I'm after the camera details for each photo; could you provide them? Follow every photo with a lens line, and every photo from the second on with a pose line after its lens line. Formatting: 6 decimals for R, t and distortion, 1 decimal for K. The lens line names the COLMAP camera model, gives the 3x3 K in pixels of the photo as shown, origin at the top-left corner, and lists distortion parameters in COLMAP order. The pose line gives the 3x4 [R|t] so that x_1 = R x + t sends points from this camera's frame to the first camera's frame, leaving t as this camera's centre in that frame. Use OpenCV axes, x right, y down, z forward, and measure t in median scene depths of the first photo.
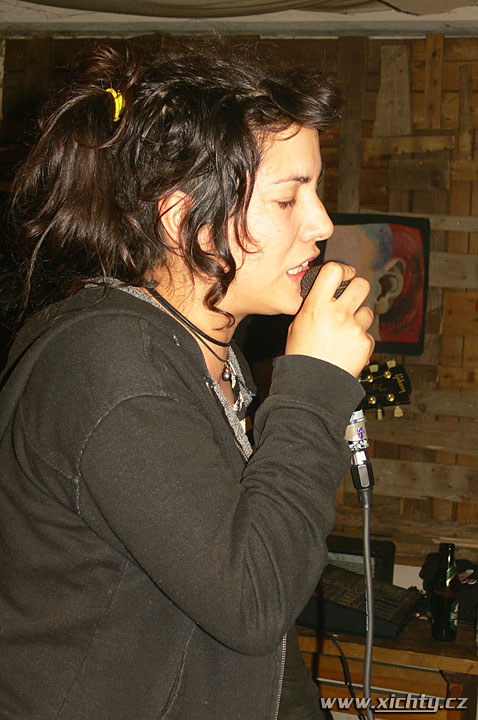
lens RADIAL K [[1255.8, 0, 239.0], [0, 1255.8, 360.0], [0, 0, 1]] dist [-0.048578, 0.096137]
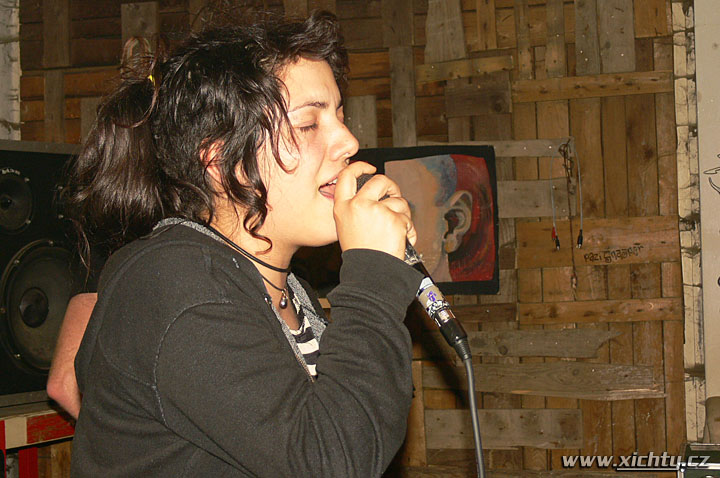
lens RADIAL K [[1530.7, 0, 360.0], [0, 1530.7, 239.0], [0, 0, 1]] dist [-0.033072, 0.043356]
pose [[0.996056, -0.082596, 0.032420, 0.011661], [0.084641, 0.994102, -0.067800, 0.024008], [-0.026629, 0.070277, 0.997172, -0.118508]]
